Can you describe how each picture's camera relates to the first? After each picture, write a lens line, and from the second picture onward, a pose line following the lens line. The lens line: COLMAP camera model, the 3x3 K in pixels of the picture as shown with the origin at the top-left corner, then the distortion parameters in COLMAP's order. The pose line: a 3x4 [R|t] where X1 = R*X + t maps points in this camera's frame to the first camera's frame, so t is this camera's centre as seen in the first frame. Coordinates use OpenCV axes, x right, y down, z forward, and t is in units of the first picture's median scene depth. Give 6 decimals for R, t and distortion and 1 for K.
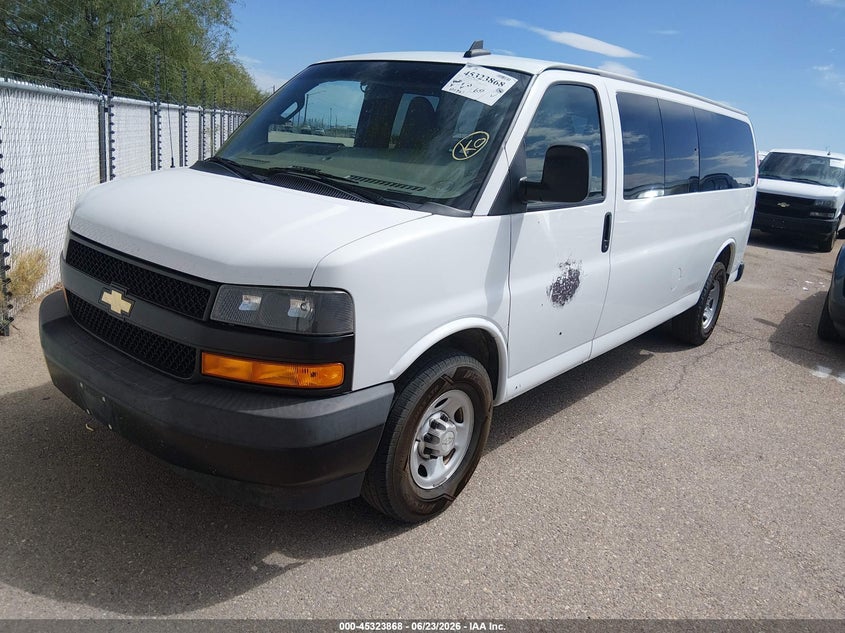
lens RADIAL K [[680.6, 0, 422.5], [0, 680.6, 316.5], [0, 0, 1]] dist [0.012972, -0.003872]
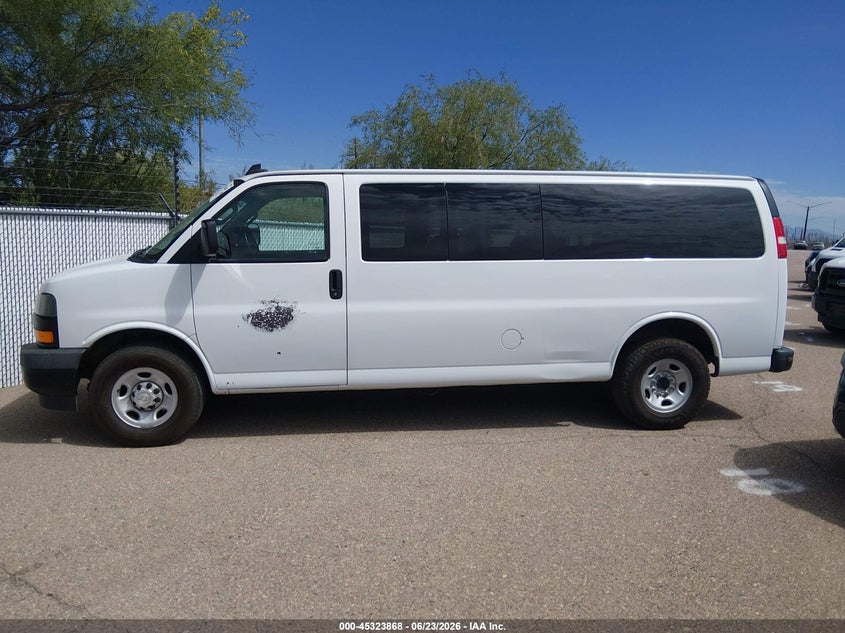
lens RADIAL K [[680.6, 0, 422.5], [0, 680.6, 316.5], [0, 0, 1]] dist [0.012972, -0.003872]
pose [[0.717539, 0.009773, -0.696450, 1.613435], [-0.137242, 0.982283, -0.127614, 0.103235], [0.682863, 0.187150, 0.706168, 0.242278]]
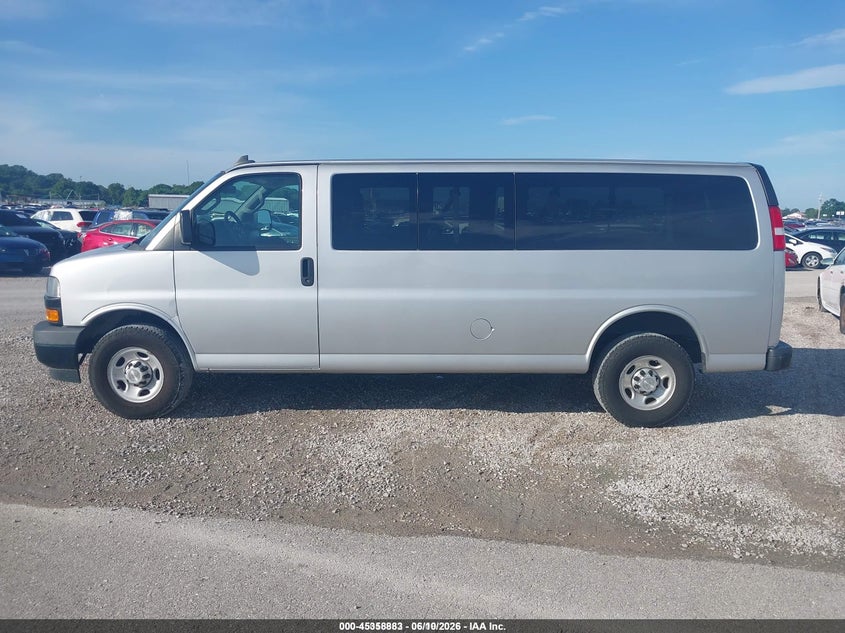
lens RADIAL K [[680.6, 0, 422.5], [0, 680.6, 316.5], [0, 0, 1]] dist [0.012972, -0.003872]
pose [[0.605008, 0.040506, -0.795188, 1.851509], [-0.175559, 0.980912, -0.083605, 0.048486], [0.776624, 0.190184, 0.600571, 0.463522]]
